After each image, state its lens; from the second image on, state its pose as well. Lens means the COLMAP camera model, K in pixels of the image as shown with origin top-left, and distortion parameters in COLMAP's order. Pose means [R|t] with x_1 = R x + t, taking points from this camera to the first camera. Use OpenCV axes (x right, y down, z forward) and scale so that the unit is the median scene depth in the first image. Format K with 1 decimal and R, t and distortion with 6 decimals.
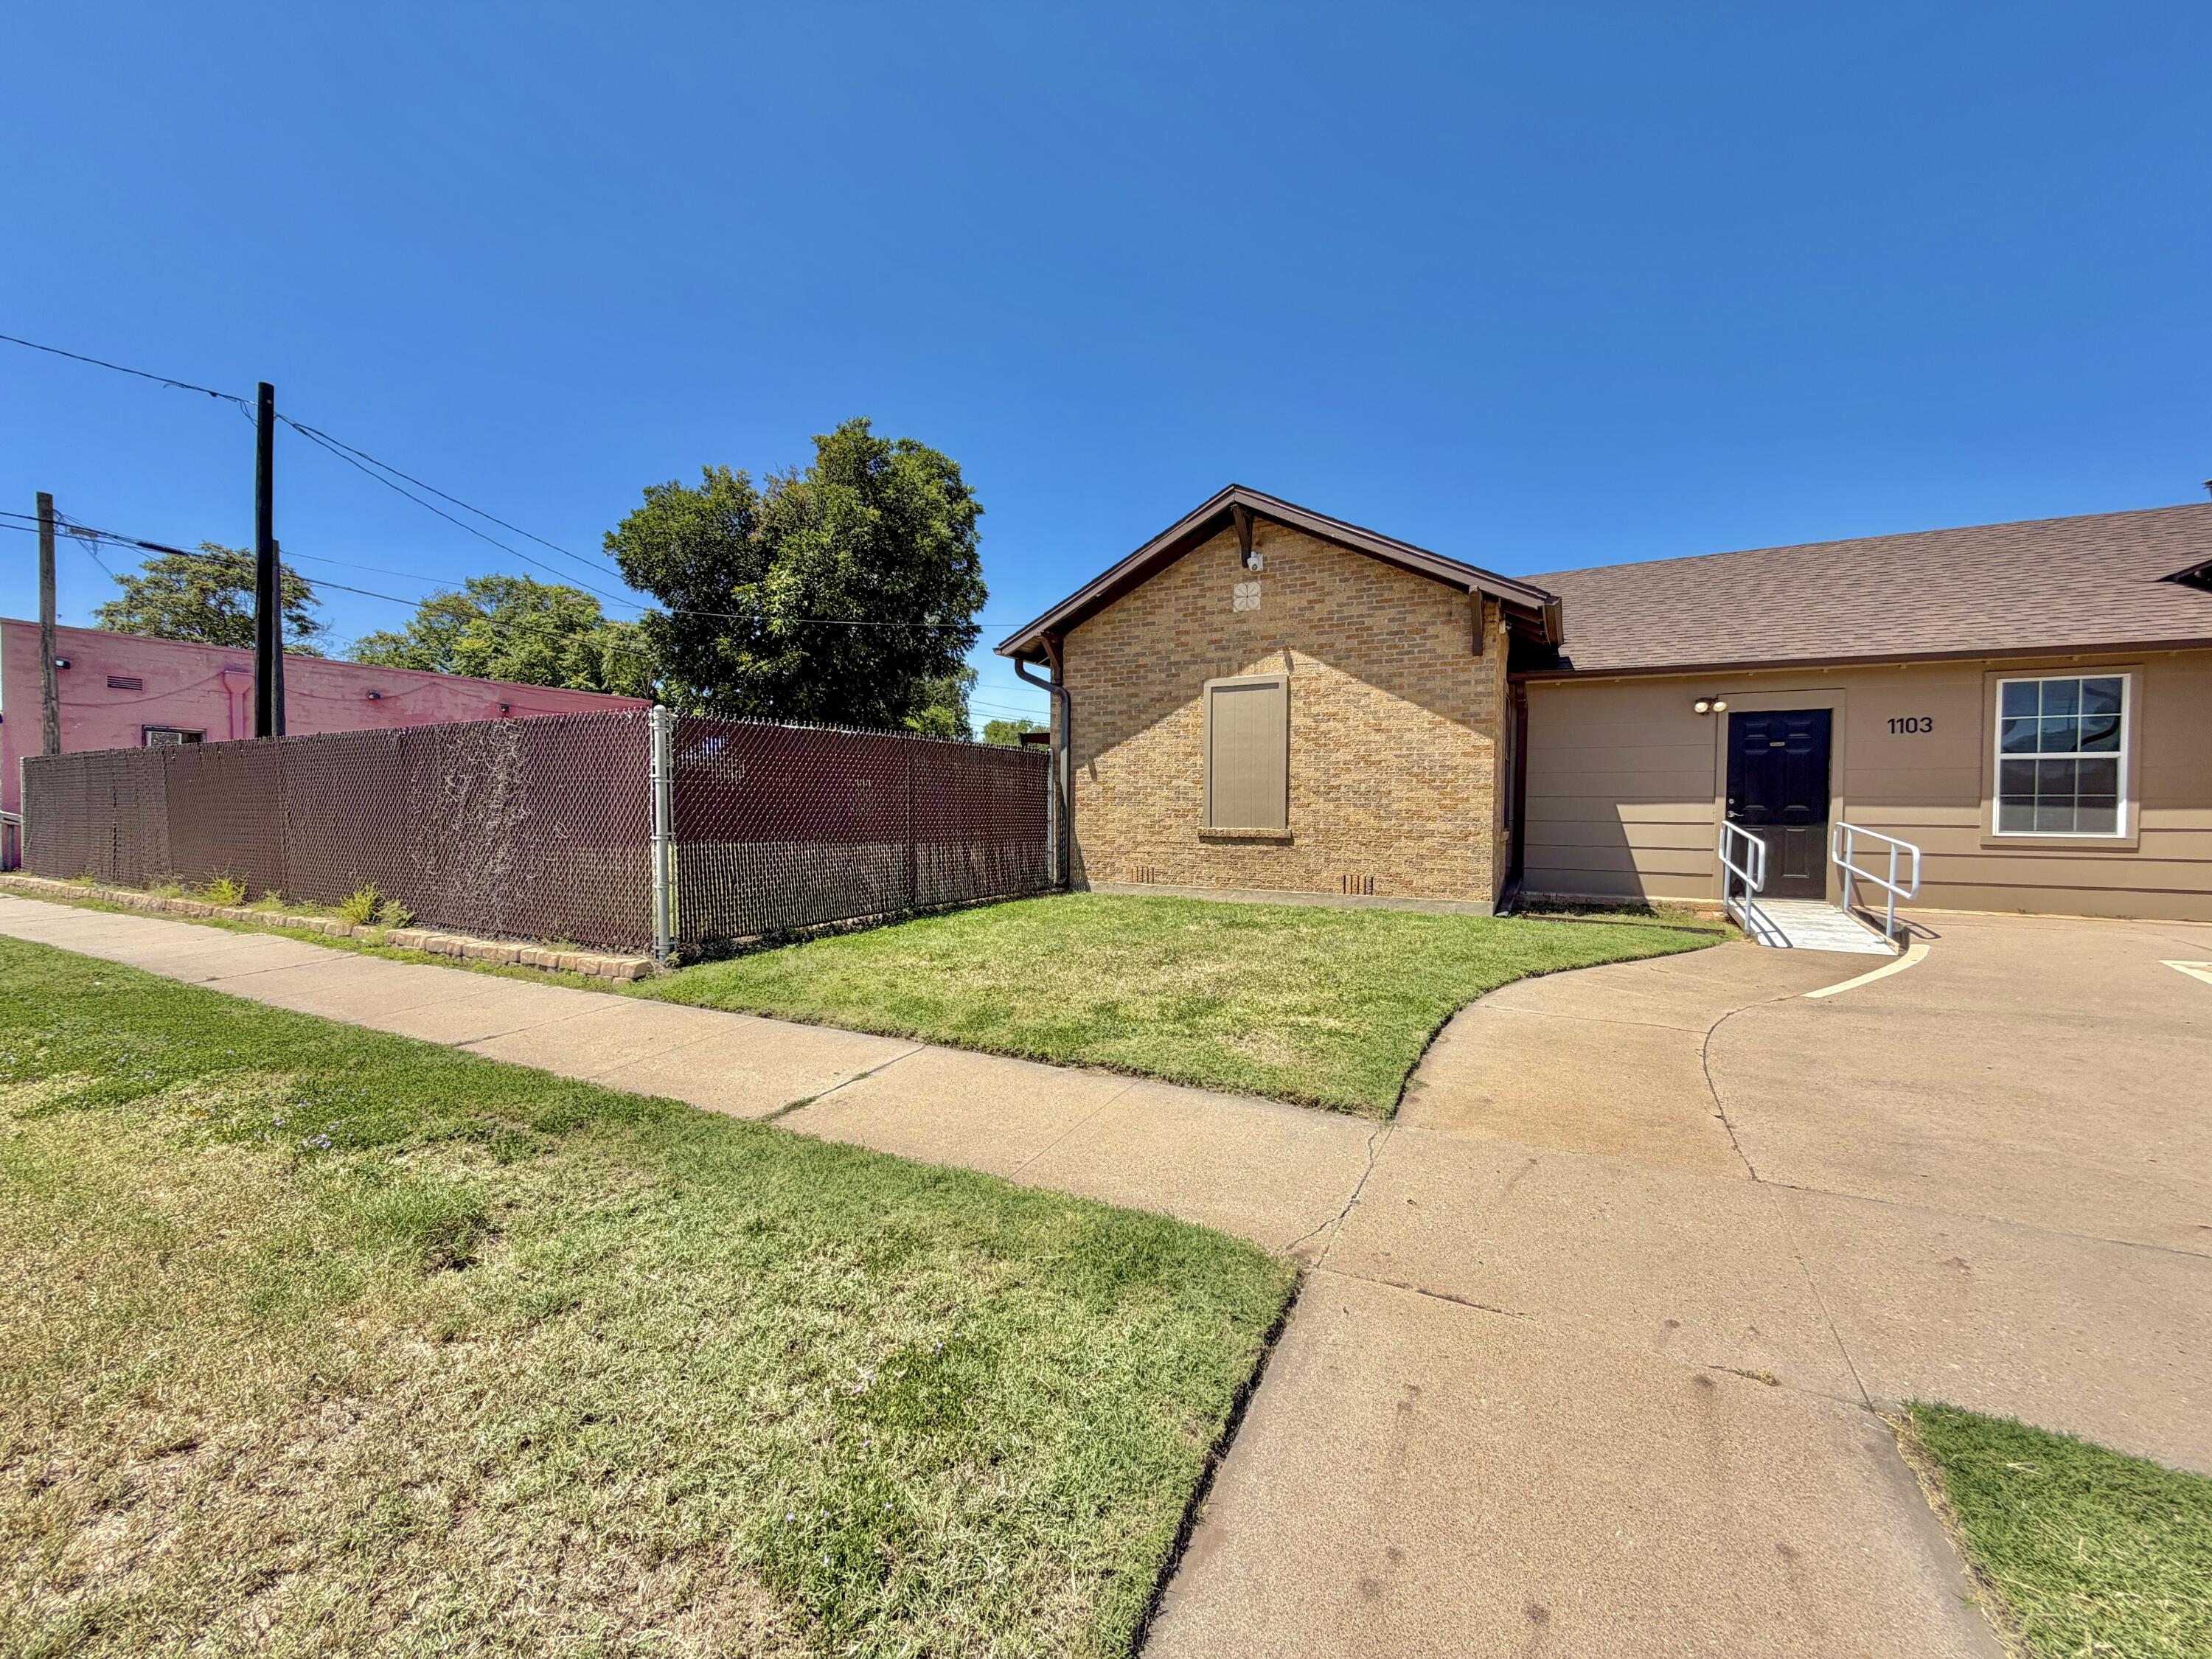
lens RADIAL K [[885.1, 0, 1106.0], [0, 885.1, 829.5], [0, 0, 1]] dist [-0.000149, 0.000679]
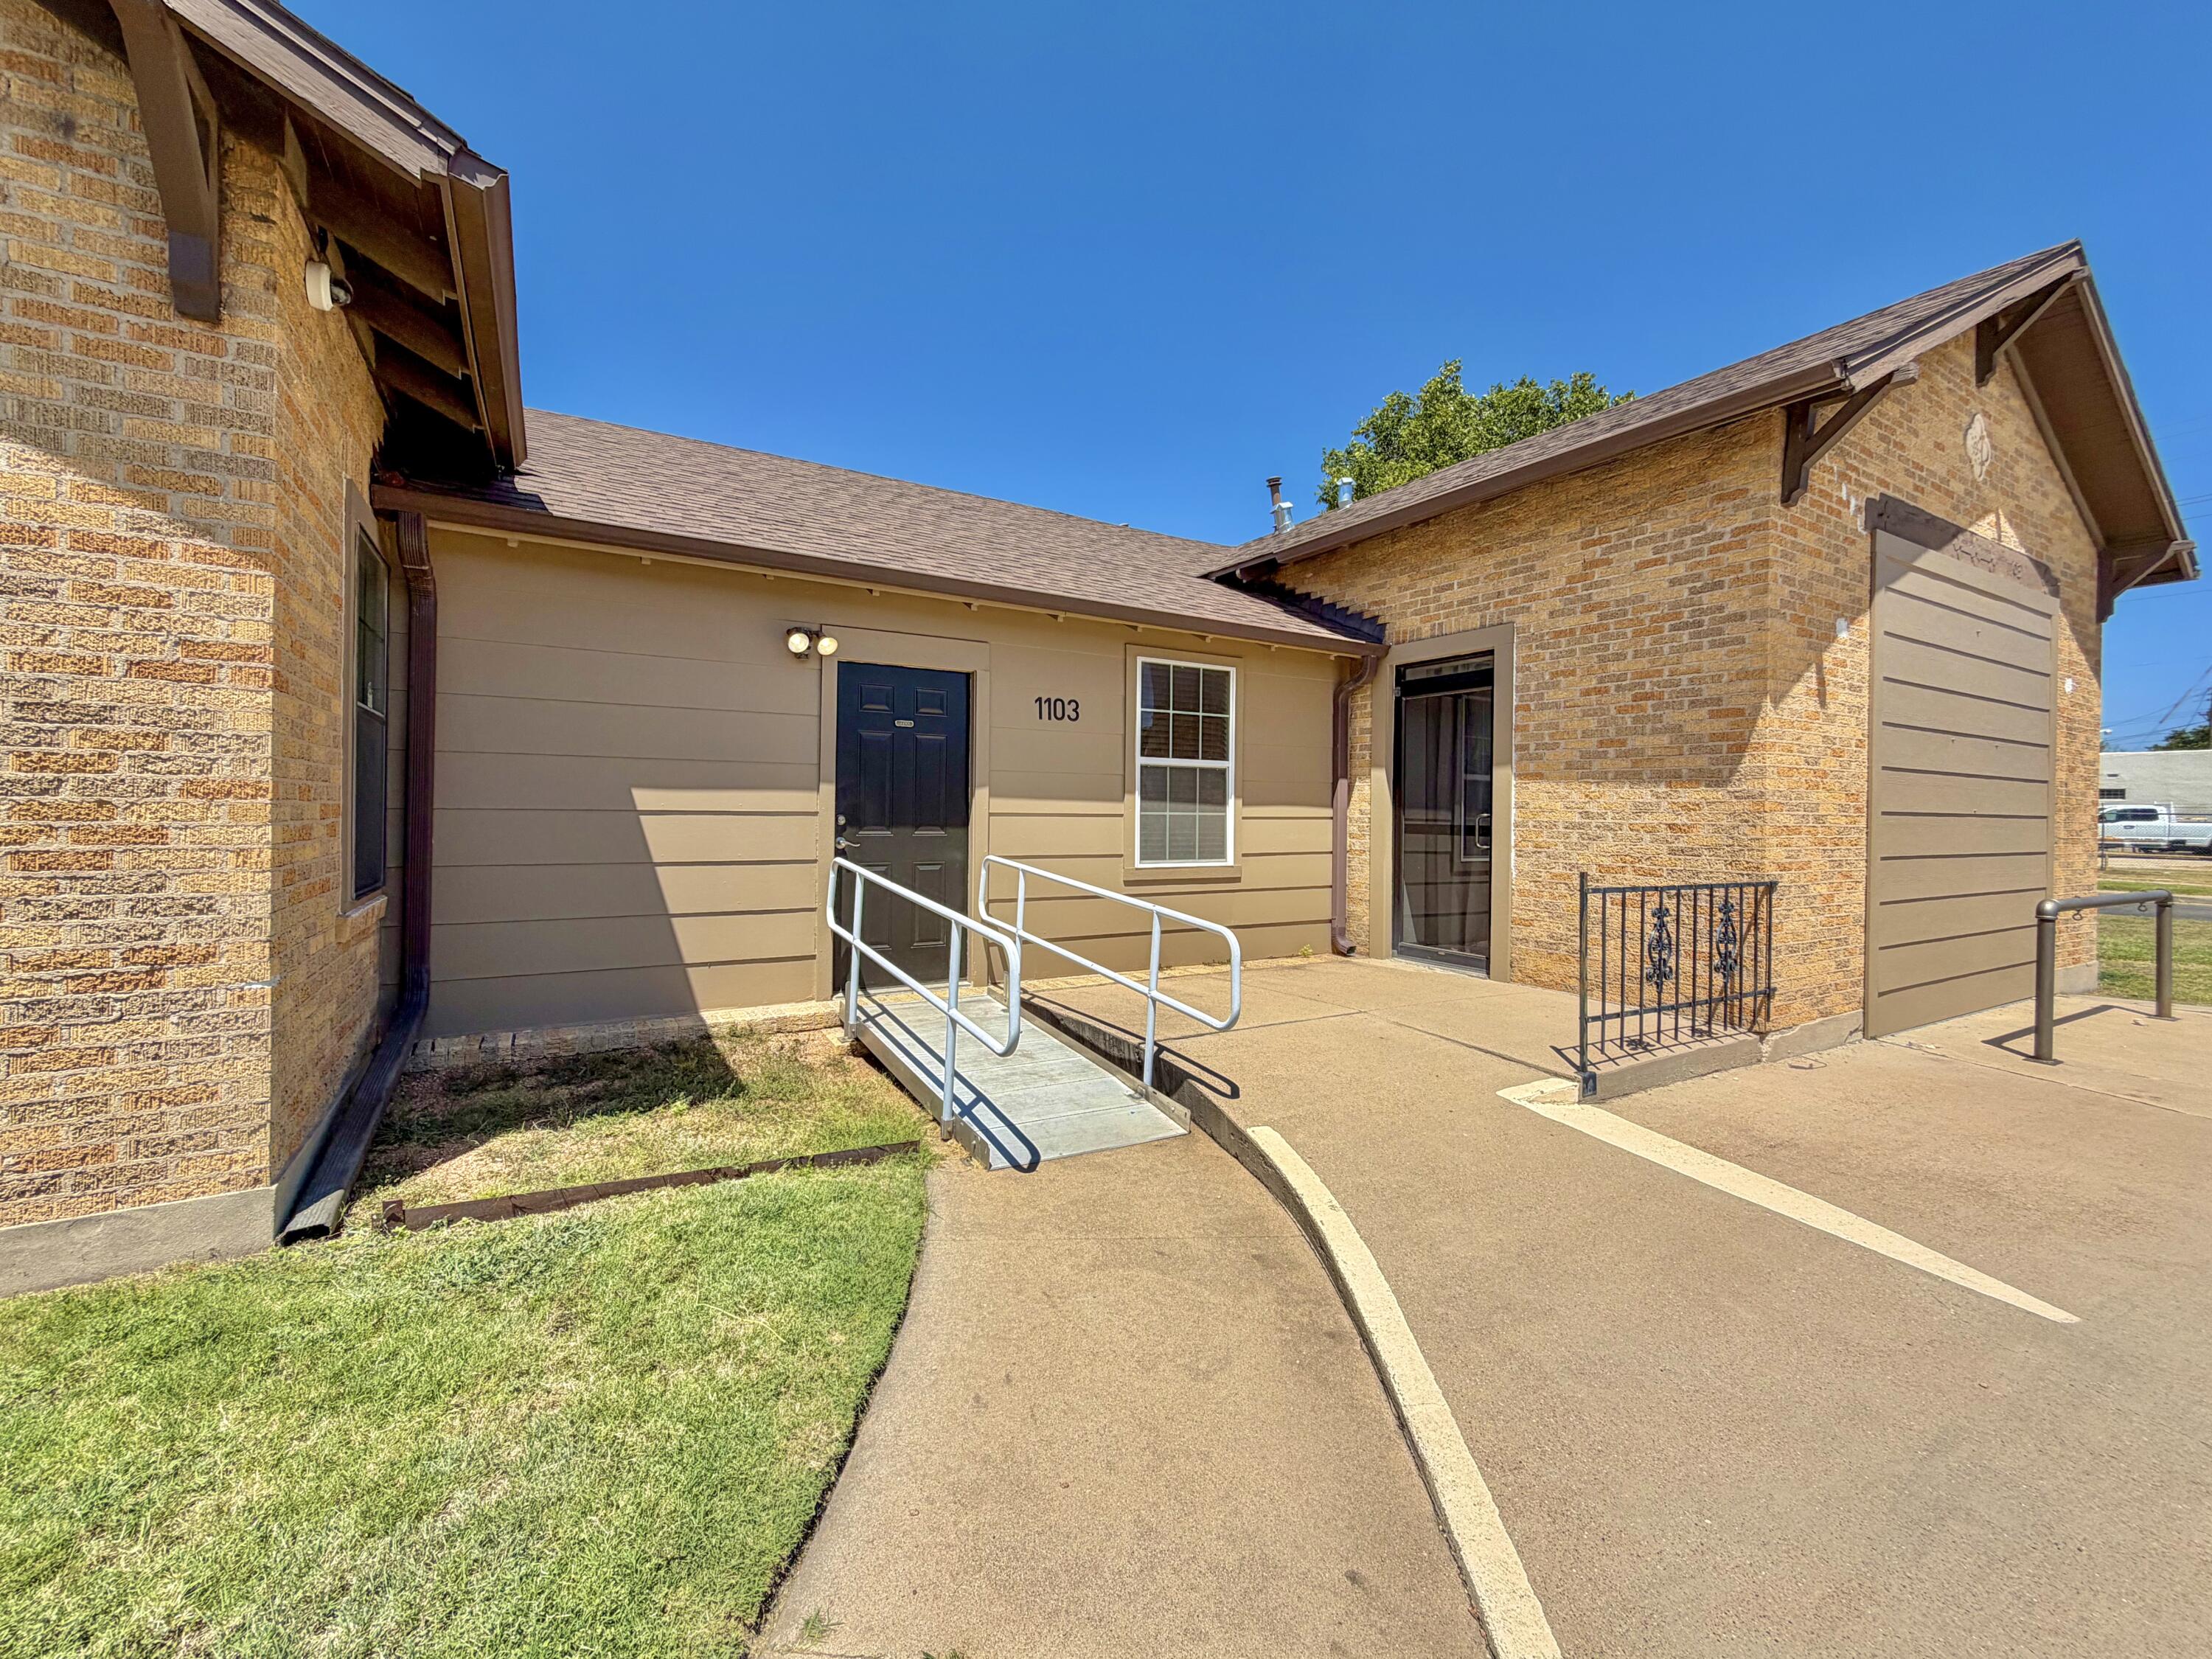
lens RADIAL K [[910.1, 0, 1084.6], [0, 910.1, 809.4], [0, 0, 1]] dist [0.001033, -0.000320]
pose [[0.525140, -0.002940, 0.851011, 0.305992], [0.010301, 0.999943, -0.002902, -0.036315], [-0.850954, 0.010290, 0.525140, 0.582619]]
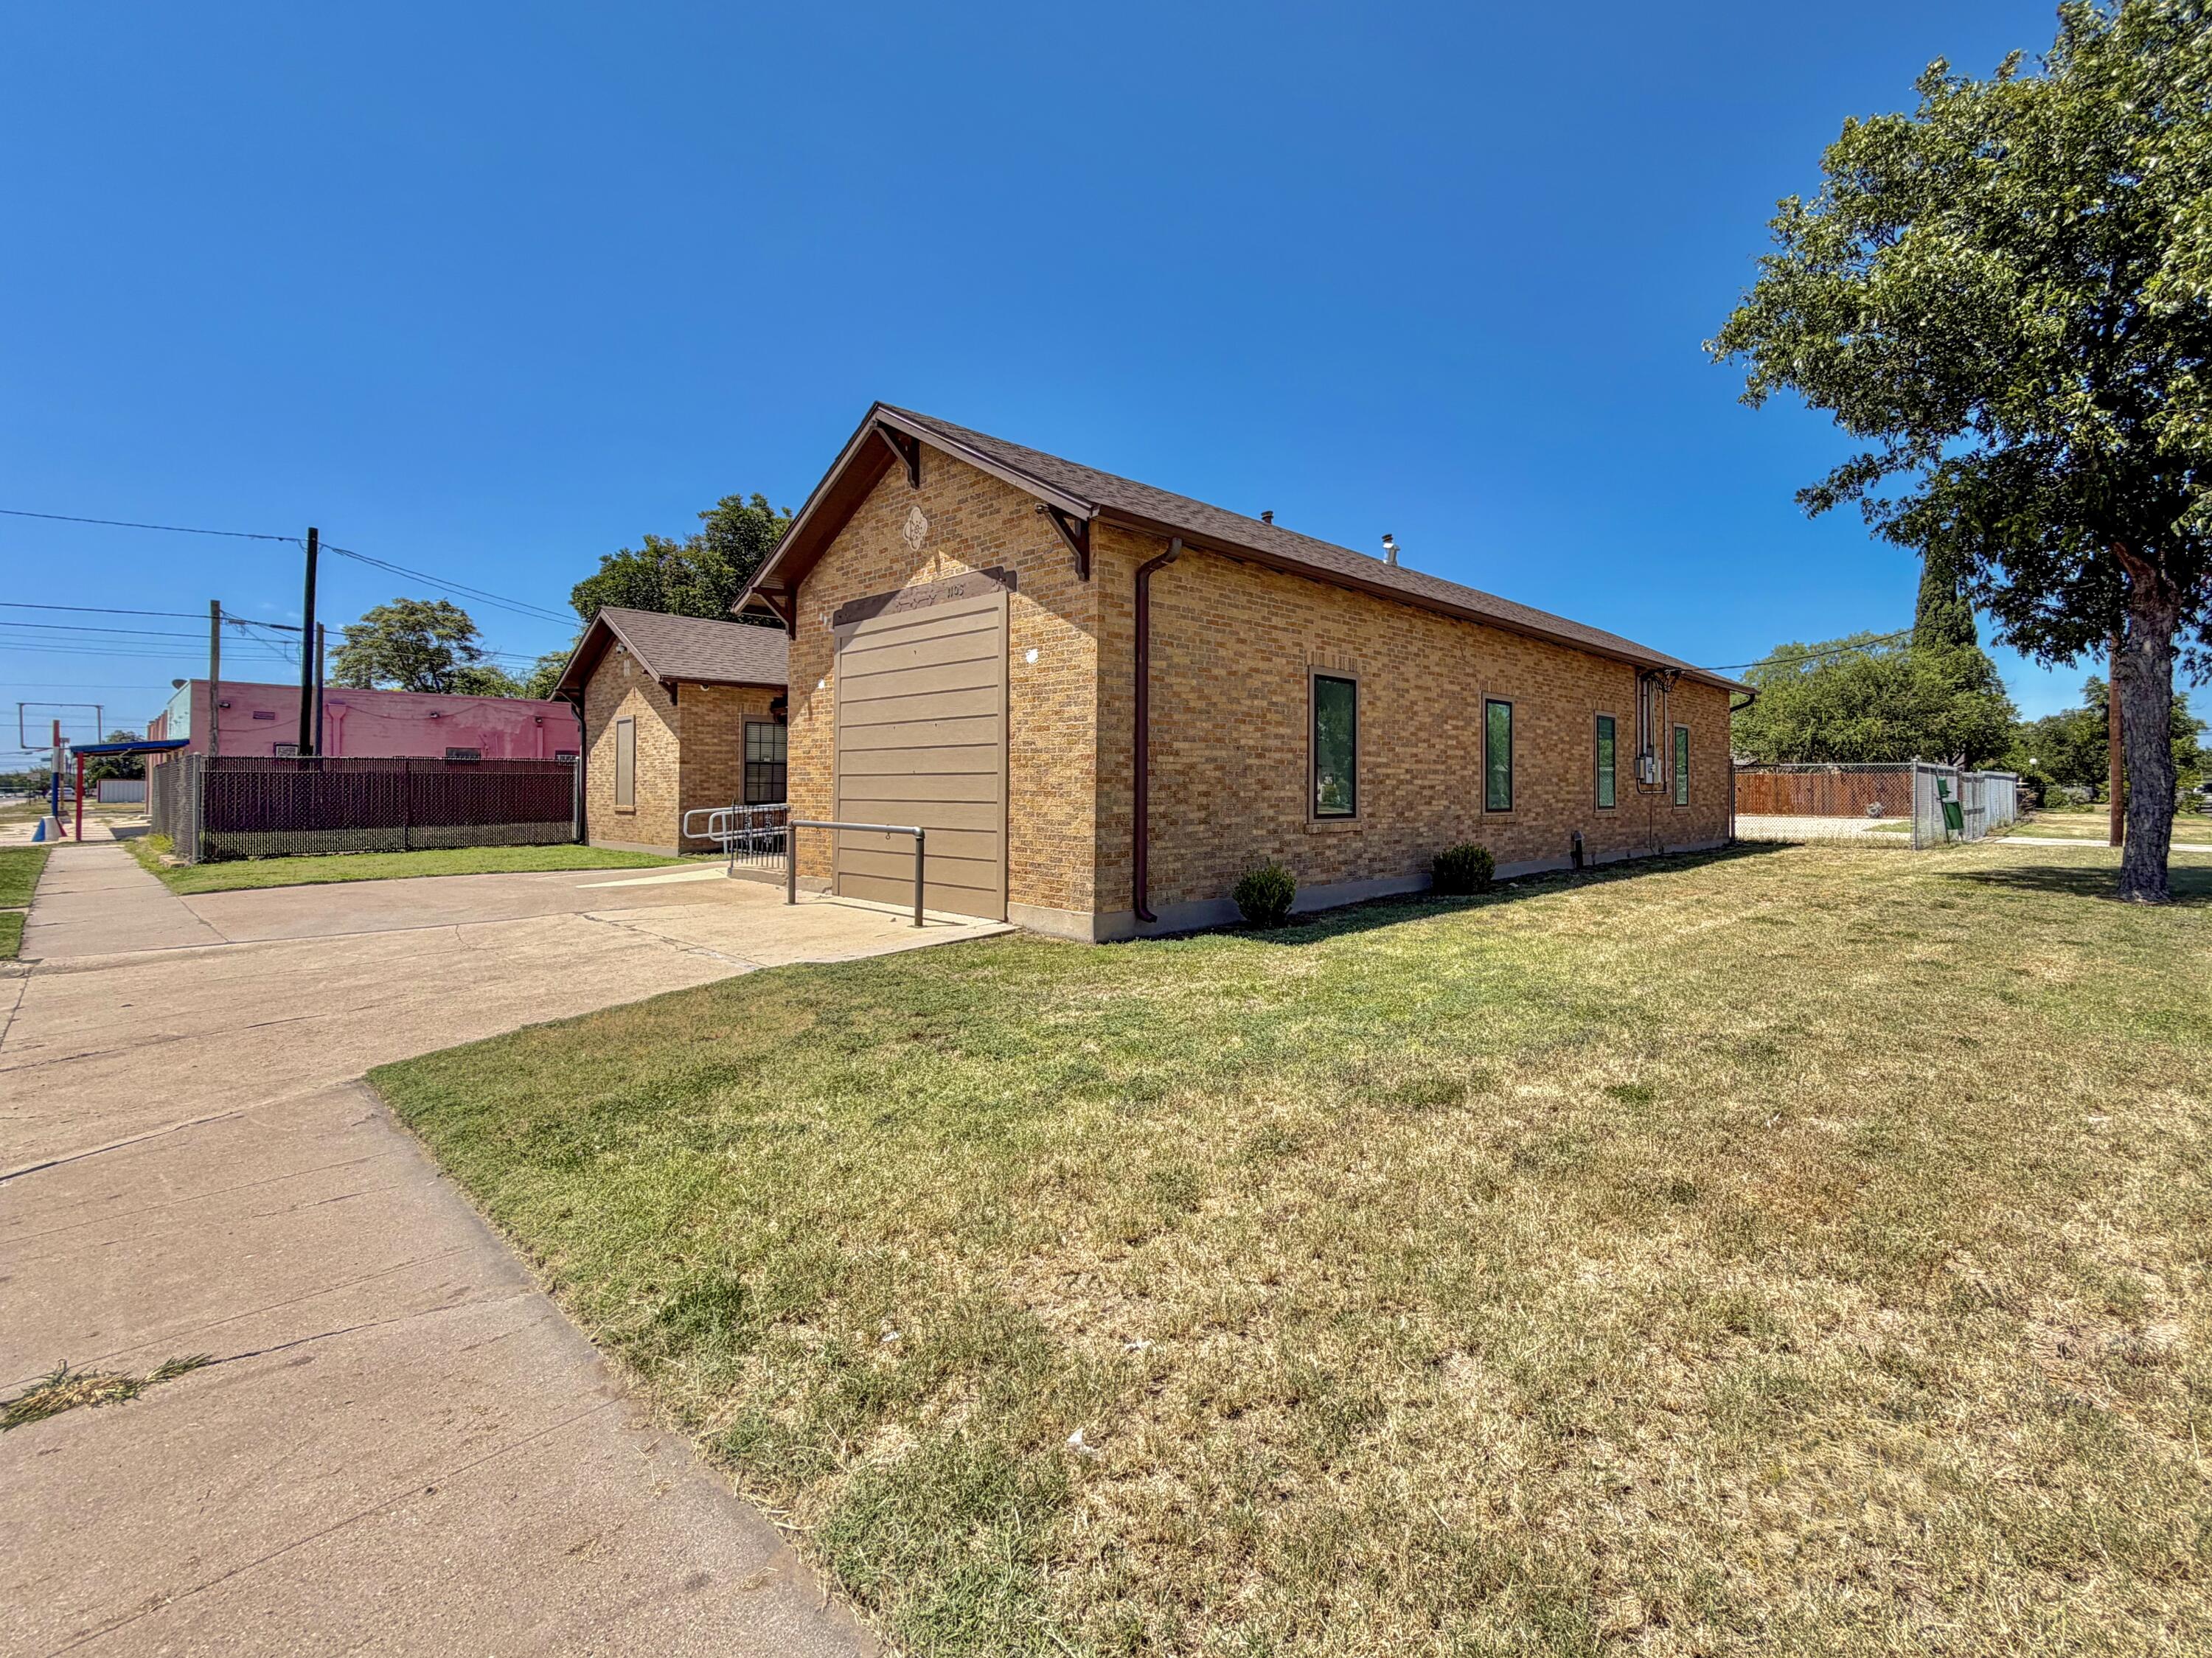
lens RADIAL K [[1024.5, 0, 1240.6], [0, 1024.5, 781.2], [0, 0, 1]] dist [0.001379, 0.000004]
pose [[0.973492, -0.007003, -0.228613, 1.868565], [-0.001088, 0.999378, -0.035243, 0.020957], [0.228717, 0.034557, 0.972879, -0.667847]]
